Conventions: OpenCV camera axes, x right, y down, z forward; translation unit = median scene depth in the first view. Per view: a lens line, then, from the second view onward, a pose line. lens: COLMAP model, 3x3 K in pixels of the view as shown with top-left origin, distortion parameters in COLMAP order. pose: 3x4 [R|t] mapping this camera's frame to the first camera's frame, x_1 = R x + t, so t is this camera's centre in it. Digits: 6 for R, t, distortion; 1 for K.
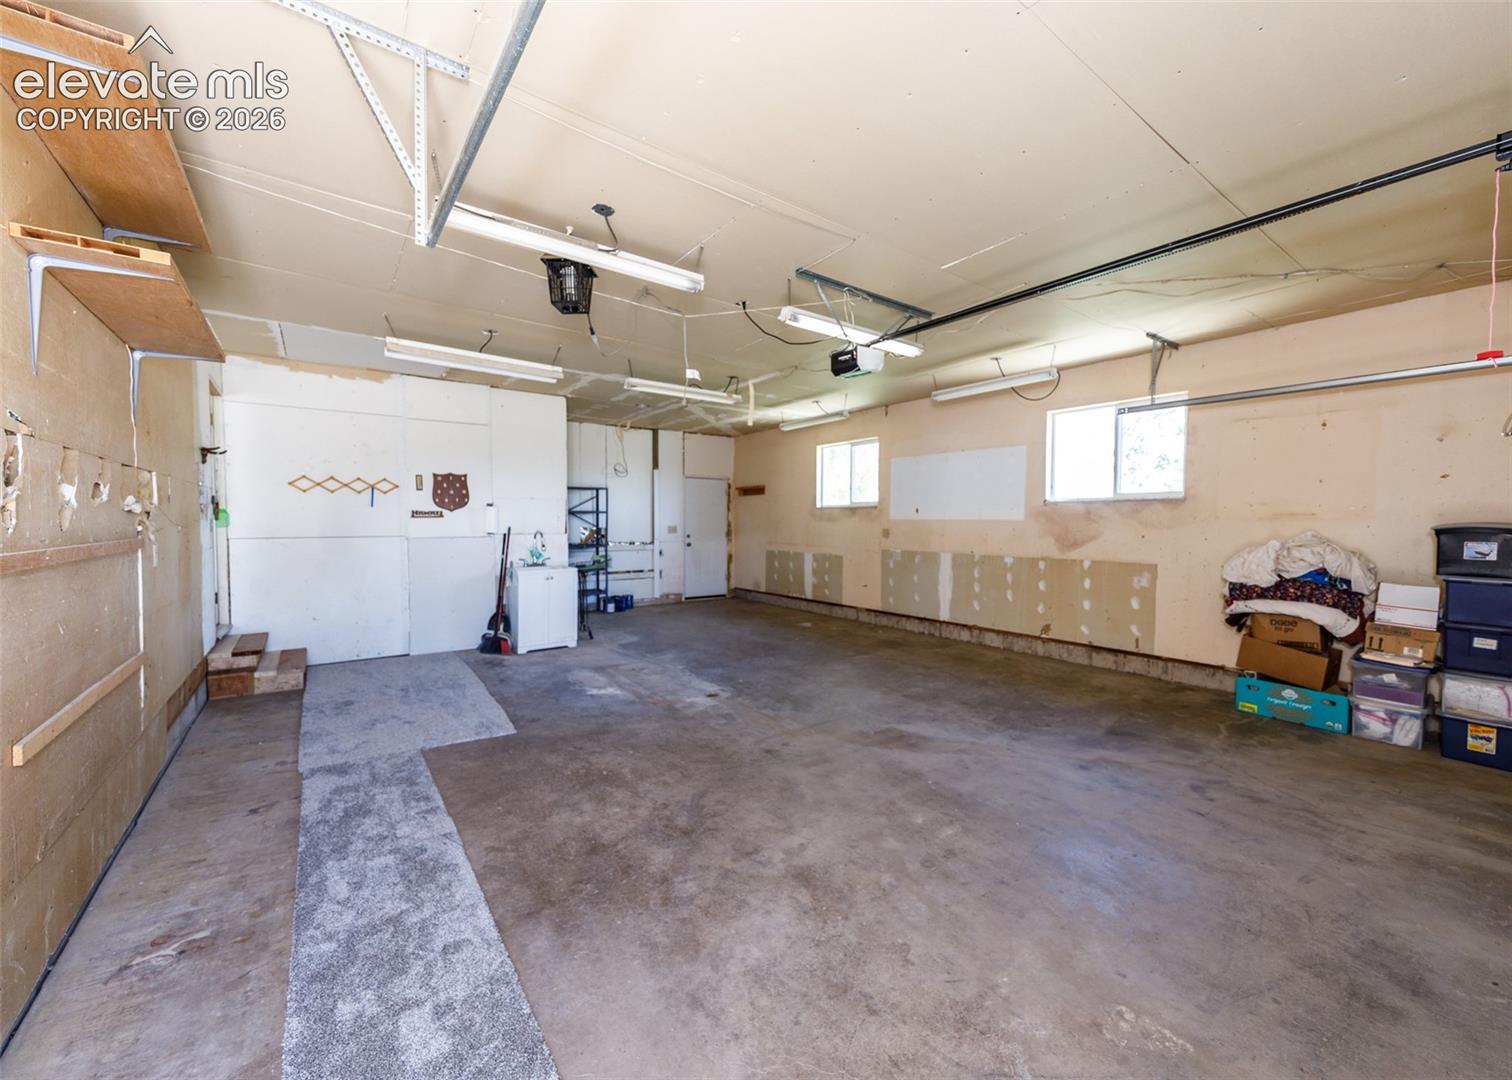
lens RADIAL K [[604.3, 0, 756.0], [0, 604.3, 540.0], [0, 0, 1]] dist [0.000216, 0.000003]
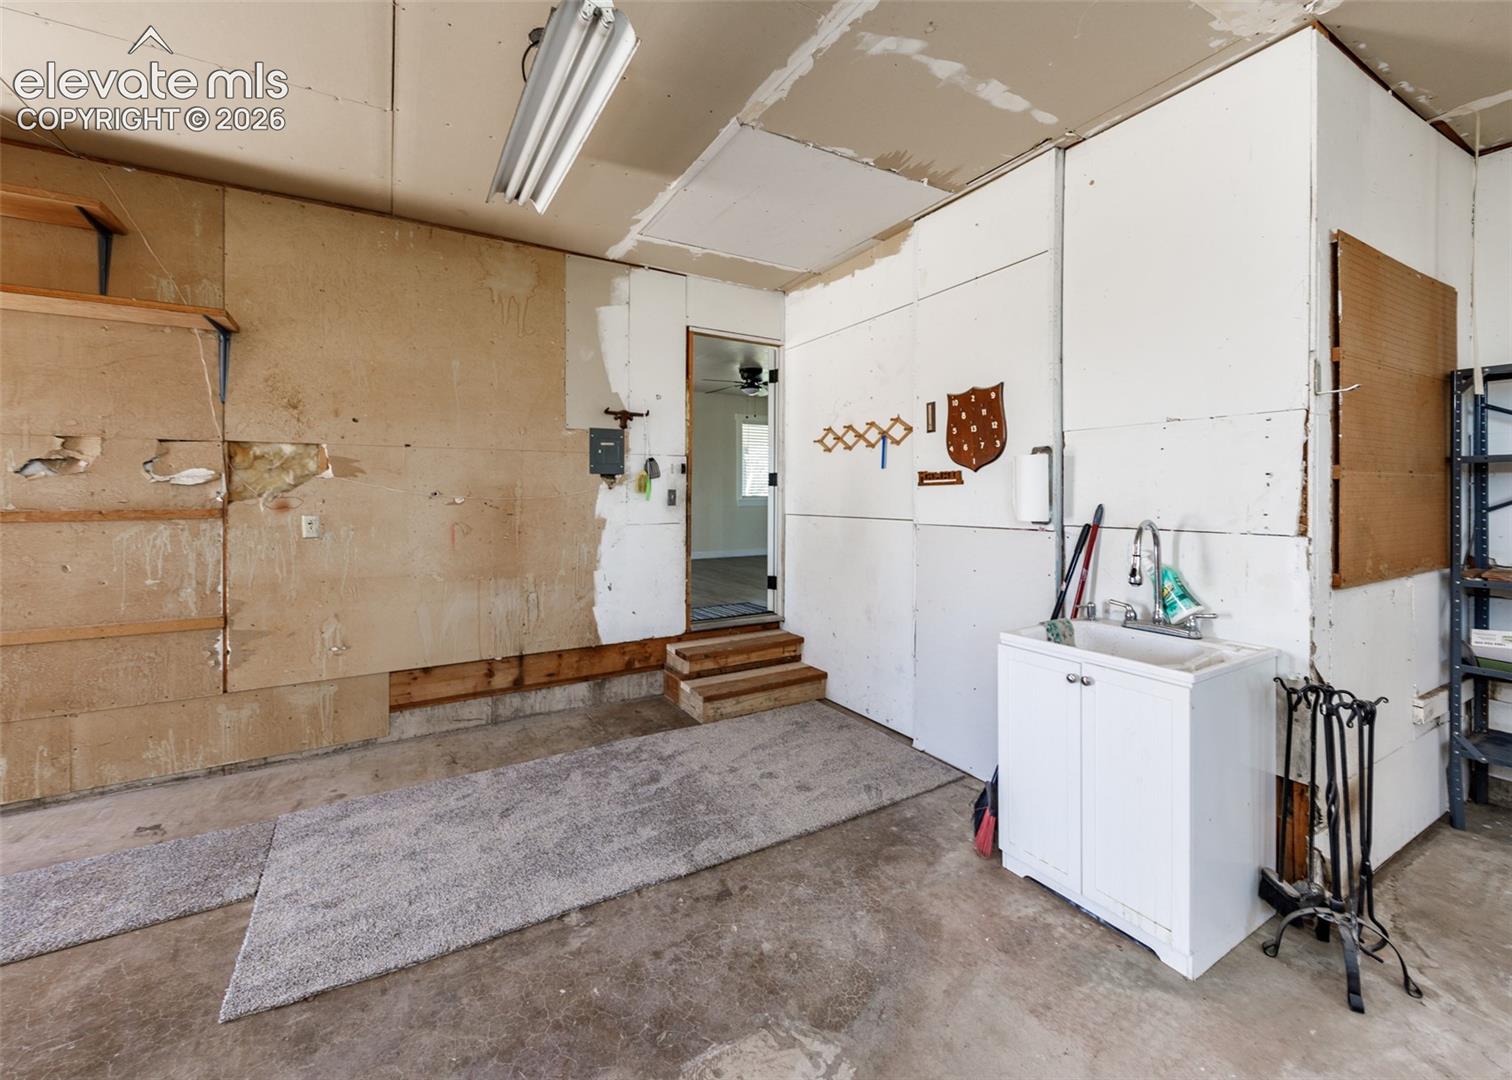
lens RADIAL K [[617.4, 0, 753.6], [0, 617.4, 495.7], [0, 0, 1]] dist [0.001276, 0.000172]
pose [[-0.100761, 0.000029, -0.994911, -0.020636], [-0.031727, 0.999491, 0.003242, -0.026388], [0.994405, 0.031893, -0.100709, 0.946173]]
